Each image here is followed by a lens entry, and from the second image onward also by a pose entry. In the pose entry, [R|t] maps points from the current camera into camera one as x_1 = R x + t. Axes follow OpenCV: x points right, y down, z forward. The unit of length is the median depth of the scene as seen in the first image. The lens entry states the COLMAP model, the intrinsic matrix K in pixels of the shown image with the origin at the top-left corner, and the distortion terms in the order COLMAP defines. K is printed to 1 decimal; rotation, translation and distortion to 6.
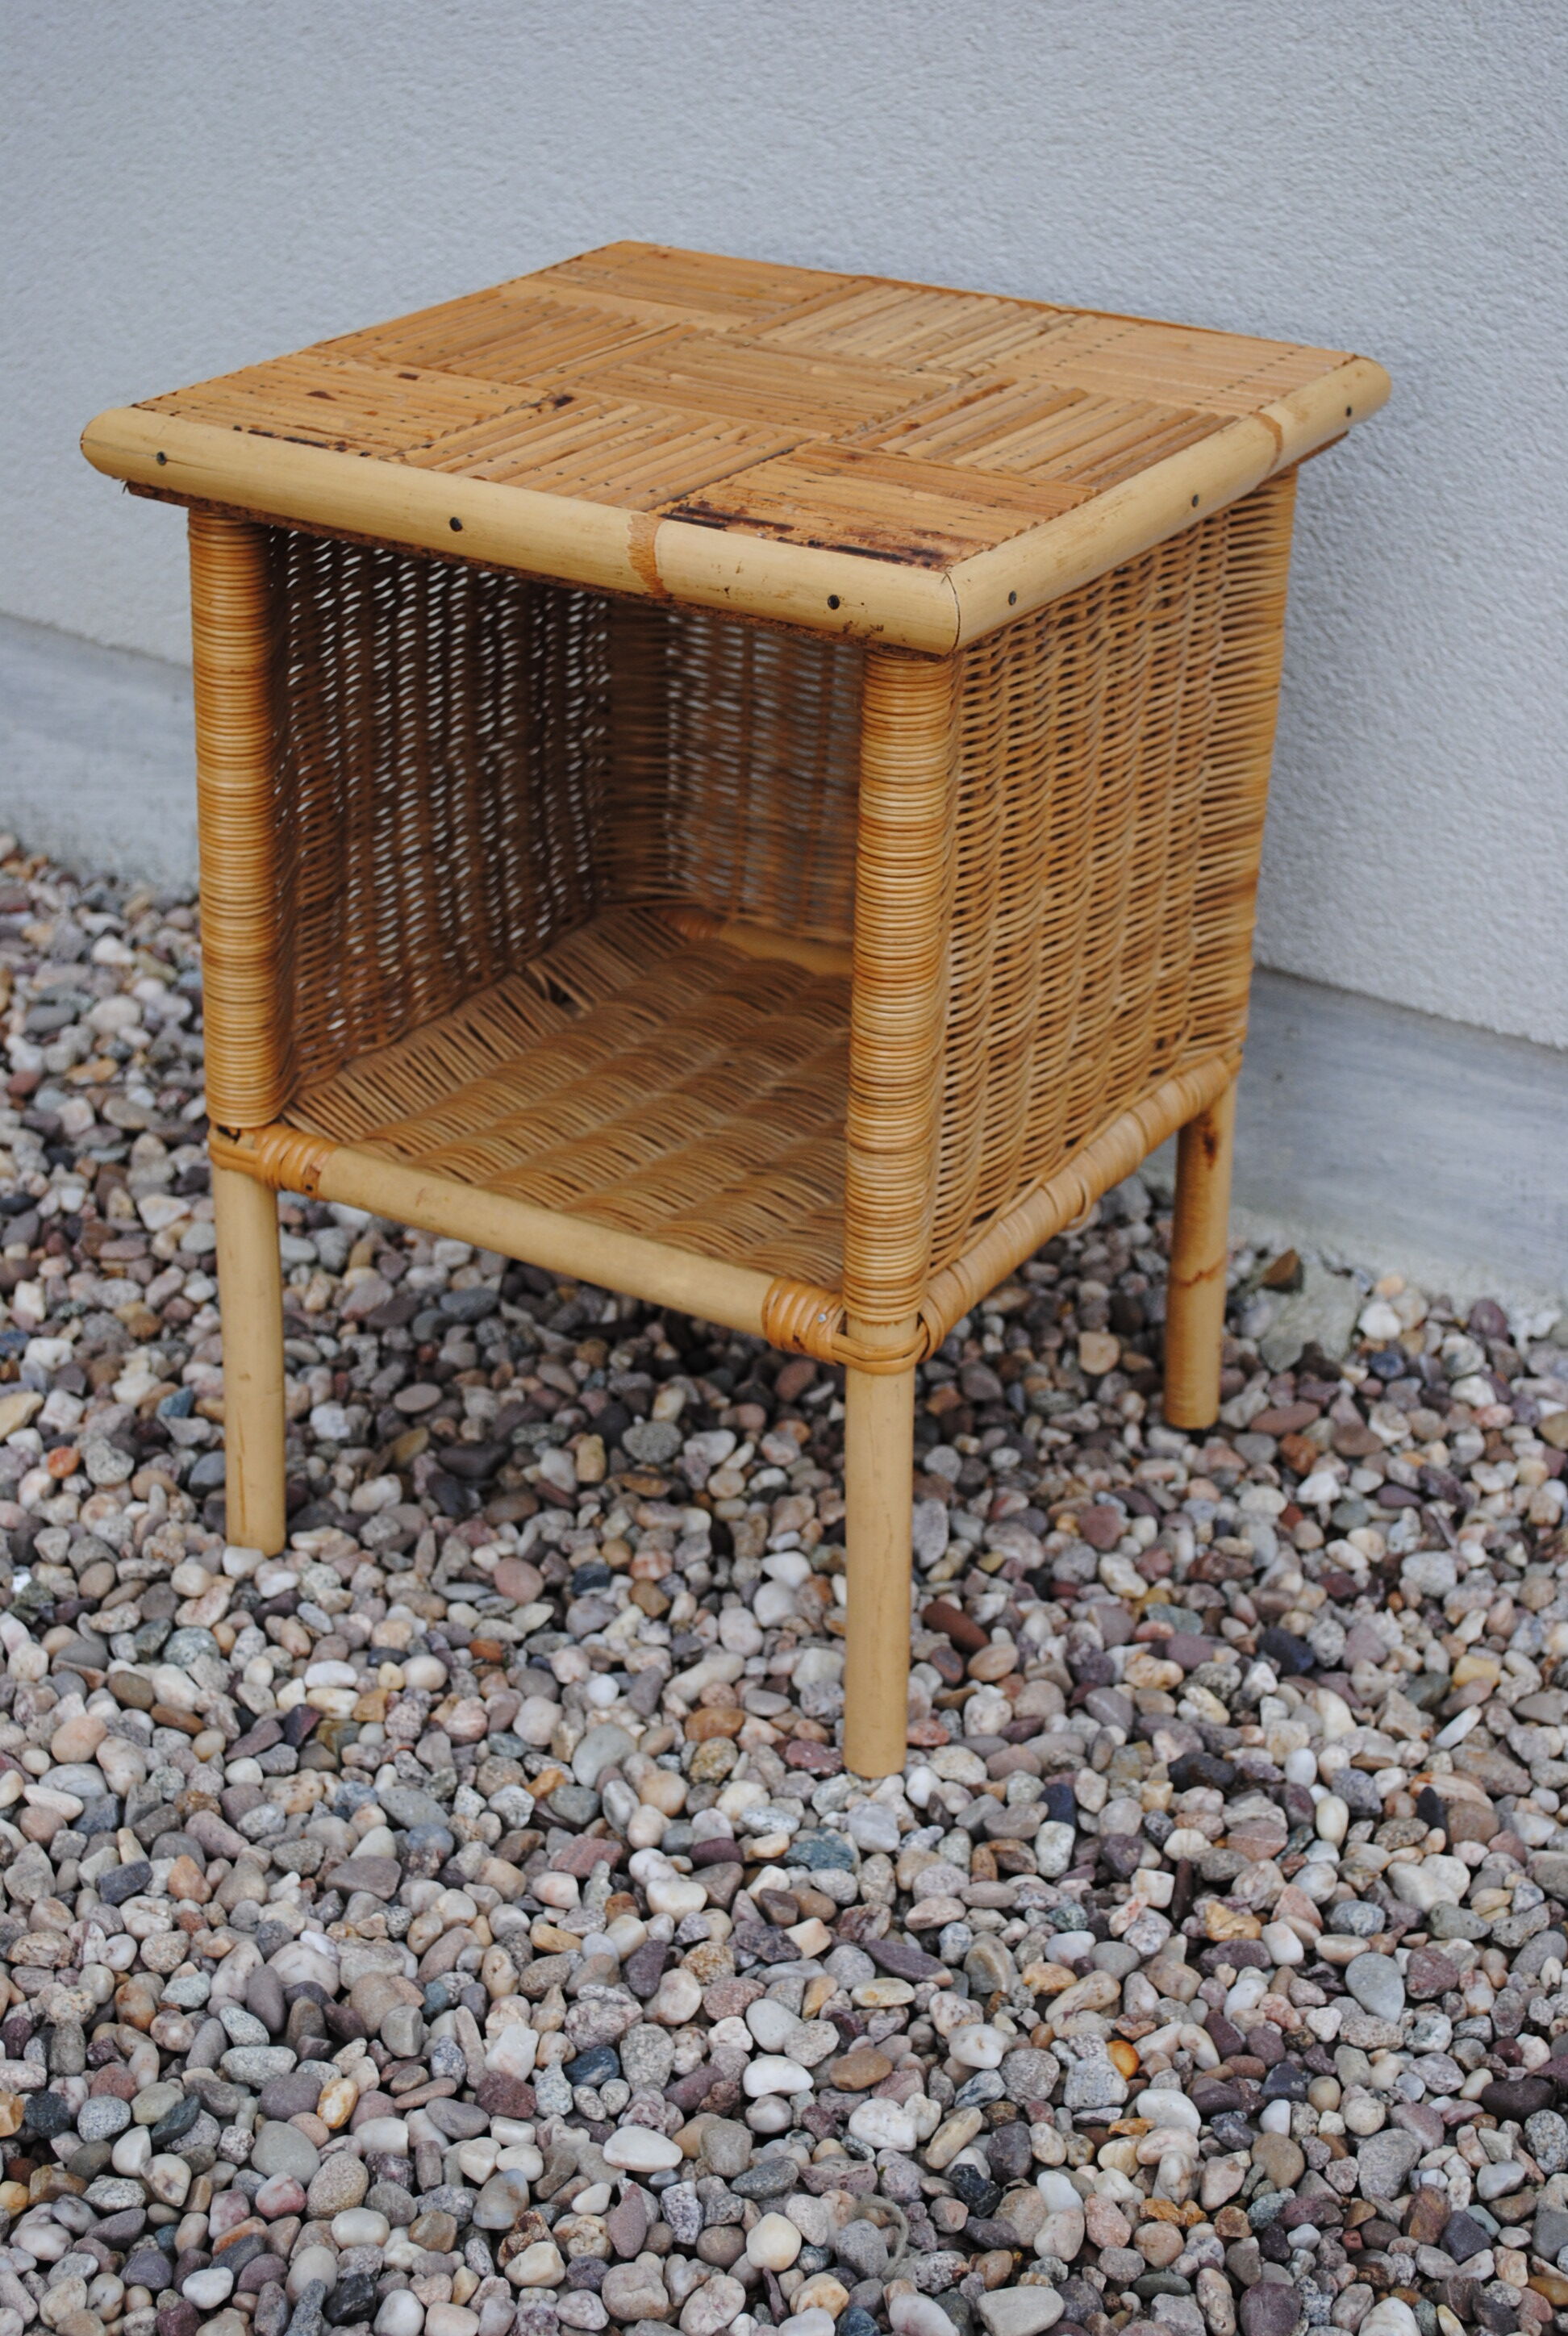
lens RADIAL K [[3809.7, 0, 715.7], [0, 3809.7, 1165.7], [0, 0, 1]] dist [0.029055, 0.022413]
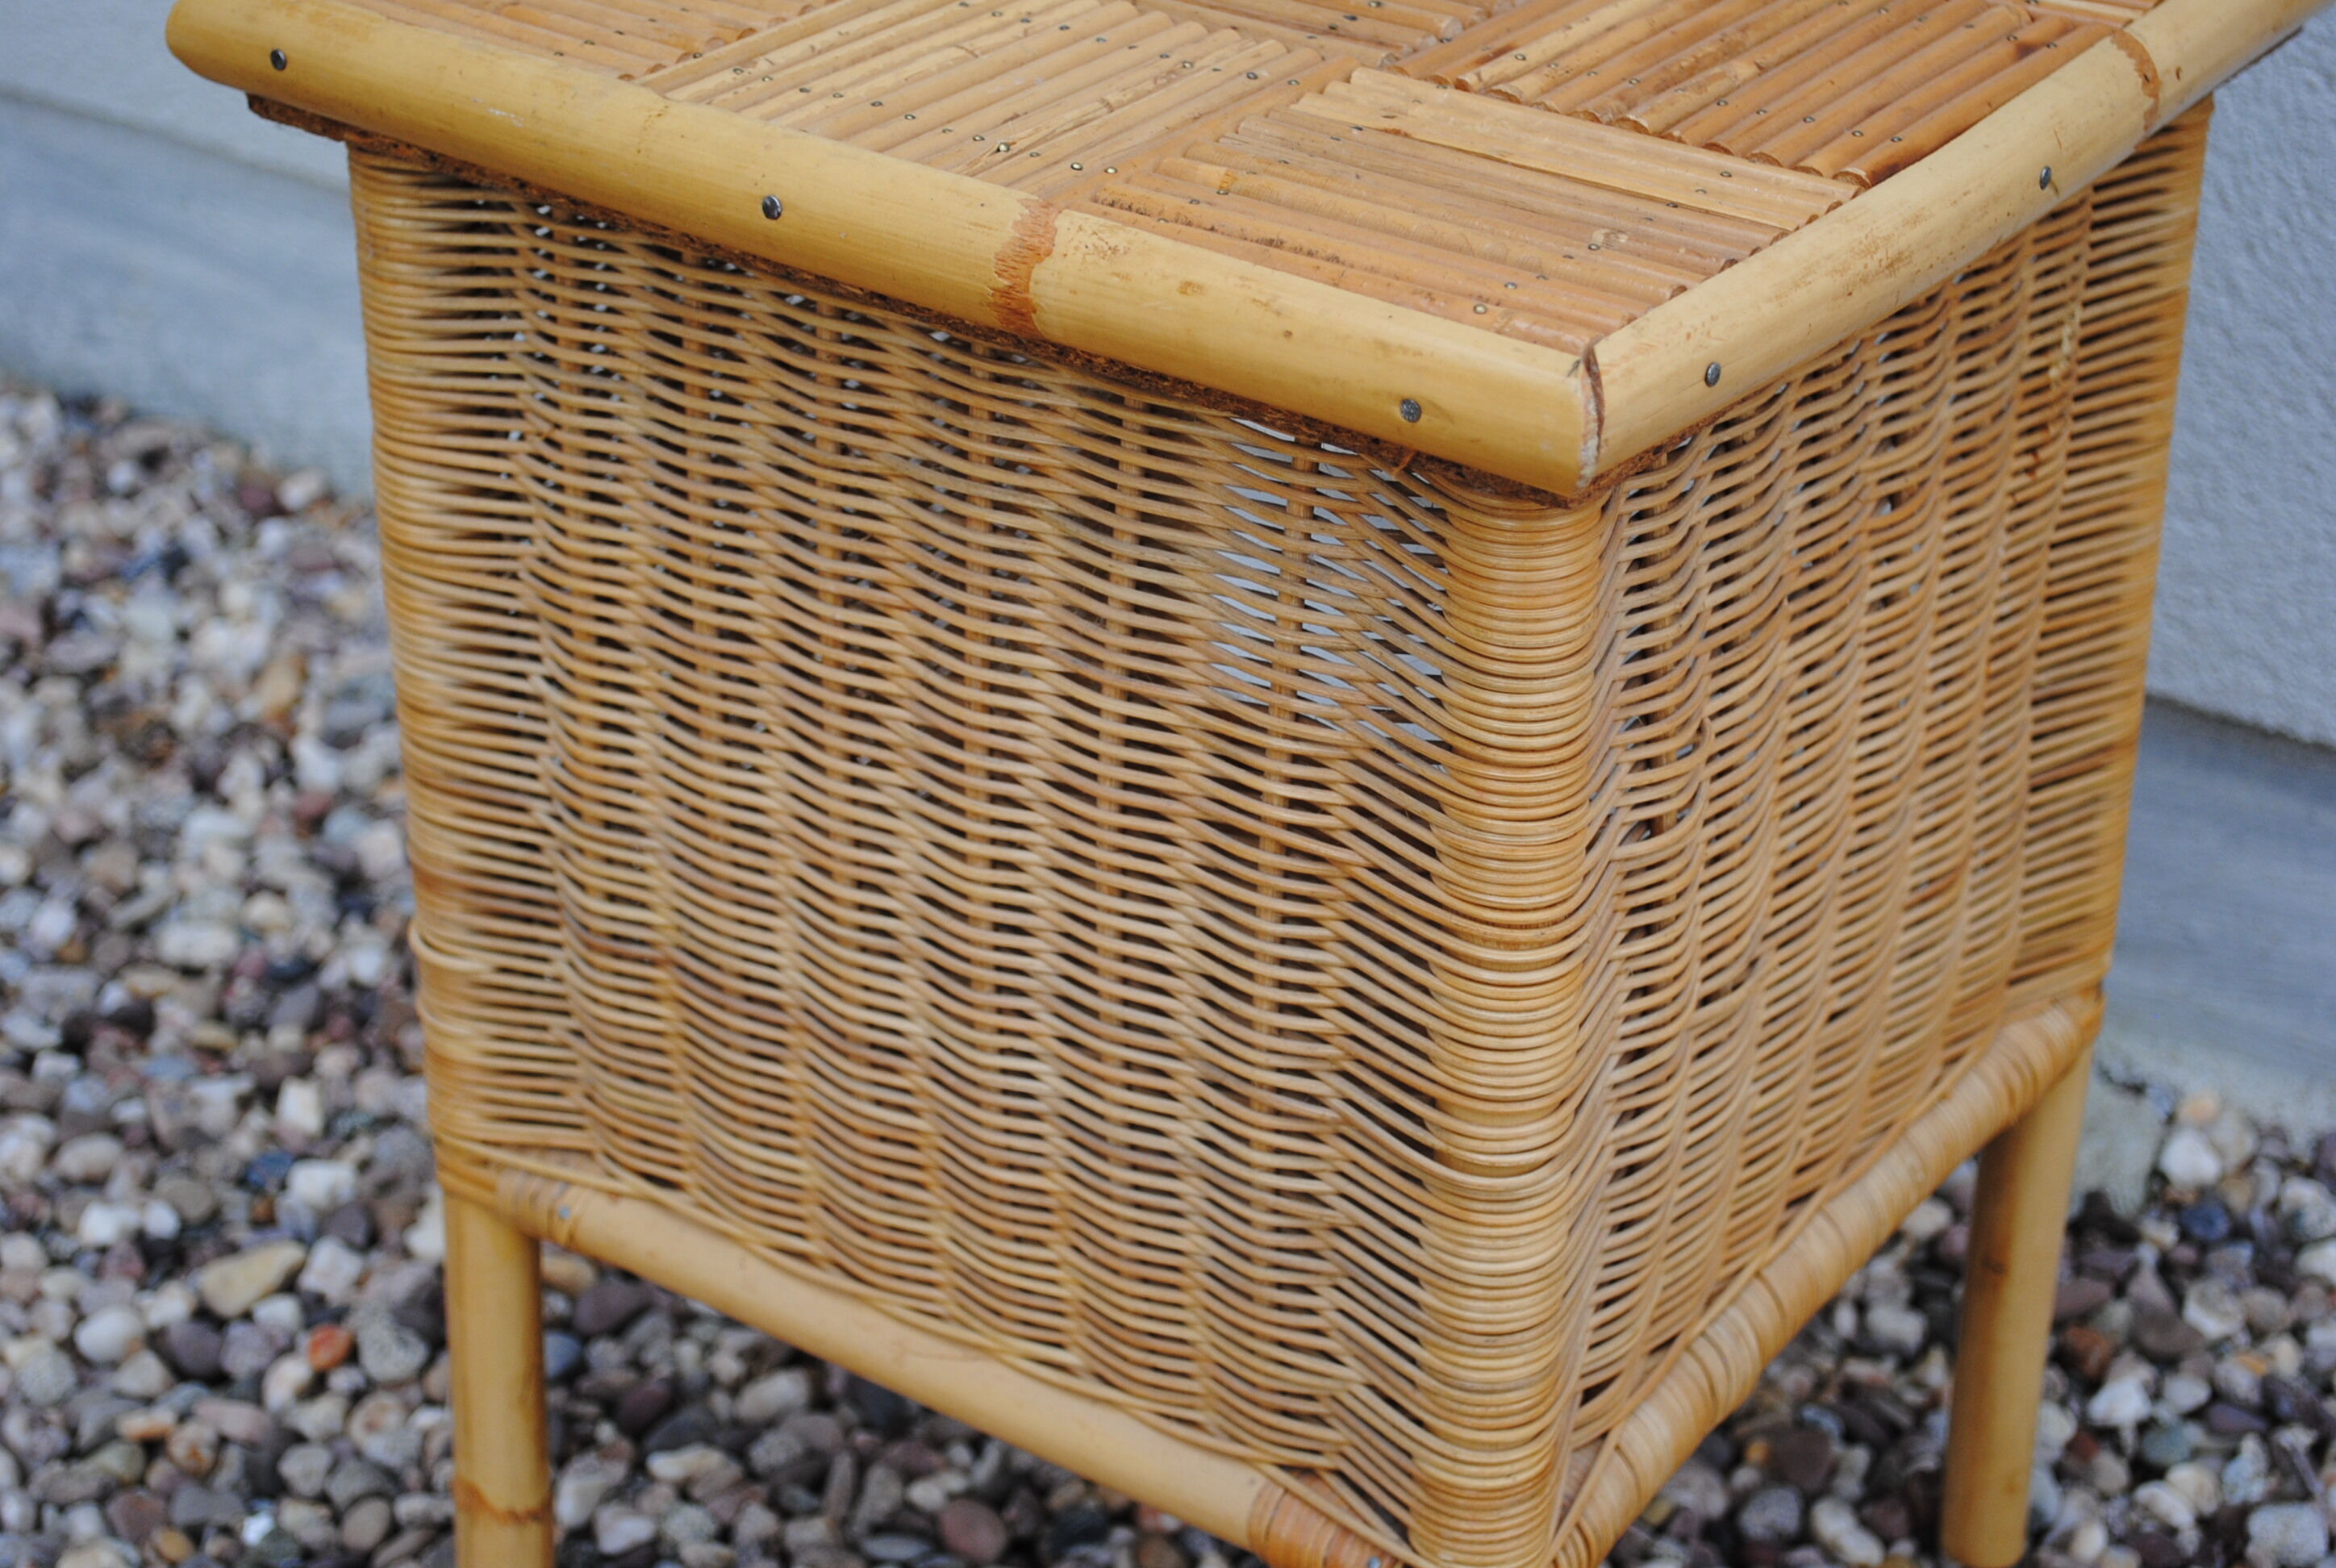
lens RADIAL K [[4233.6, 0, 1168.0], [0, 4233.6, 784.0], [0, 0, 1]] dist [0.029275, 0.016492]
pose [[0.999890, 0.010180, -0.010793, -0.009820], [-0.010446, 0.999636, -0.024894, -0.008738], [0.010536, 0.025004, 0.999632, 0.234440]]
